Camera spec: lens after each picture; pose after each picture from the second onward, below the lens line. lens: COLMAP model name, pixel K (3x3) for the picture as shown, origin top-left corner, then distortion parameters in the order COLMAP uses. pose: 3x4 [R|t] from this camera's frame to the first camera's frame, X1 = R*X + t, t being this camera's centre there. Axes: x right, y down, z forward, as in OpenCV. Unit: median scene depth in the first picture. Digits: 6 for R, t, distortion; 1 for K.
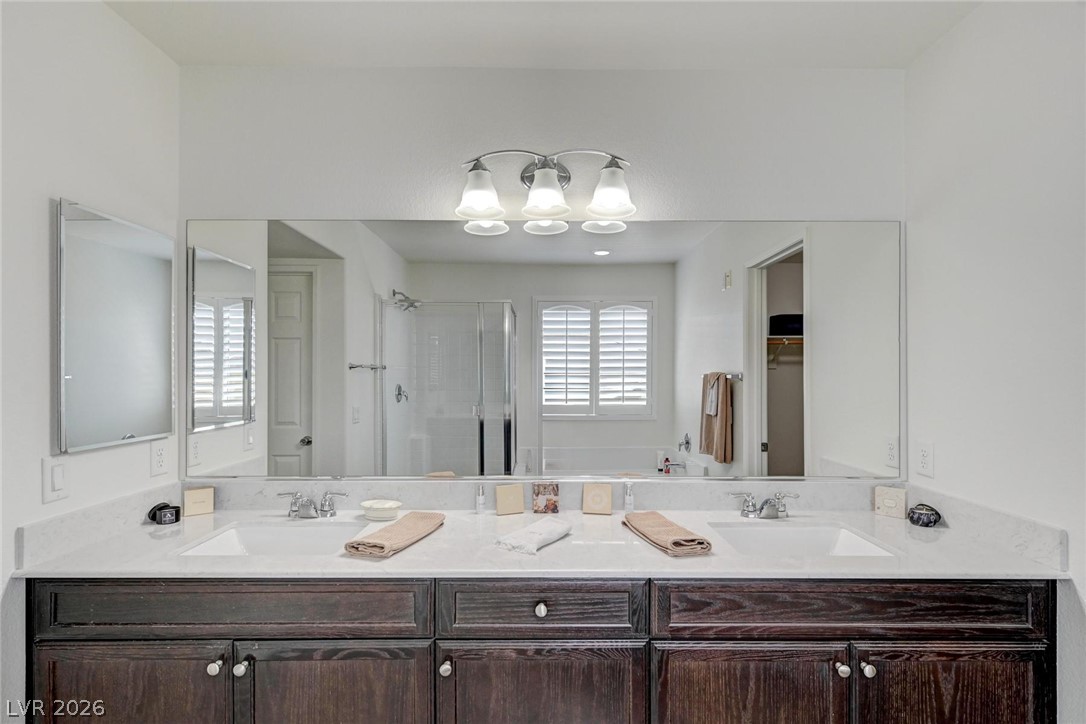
lens RADIAL K [[520.6, 0, 543.2], [0, 520.6, 377.2], [0, 0, 1]] dist [0.000788, 0.000036]
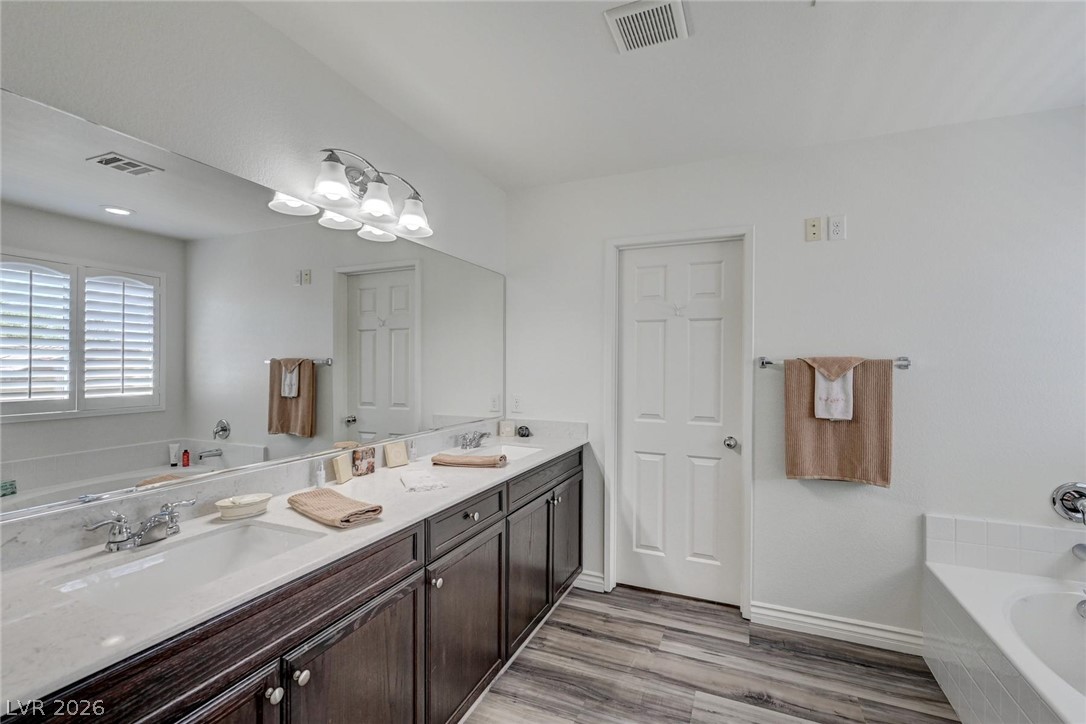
lens RADIAL K [[457.4, 0, 562.4], [0, 457.4, 368.0], [0, 0, 1]] dist [0.000340, 0.000690]
pose [[0.386182, -0.002752, 0.922418, -0.770070], [-0.000046, 0.999995, 0.003002, 0.018464], [-0.922423, -0.001202, 0.386180, 0.195896]]
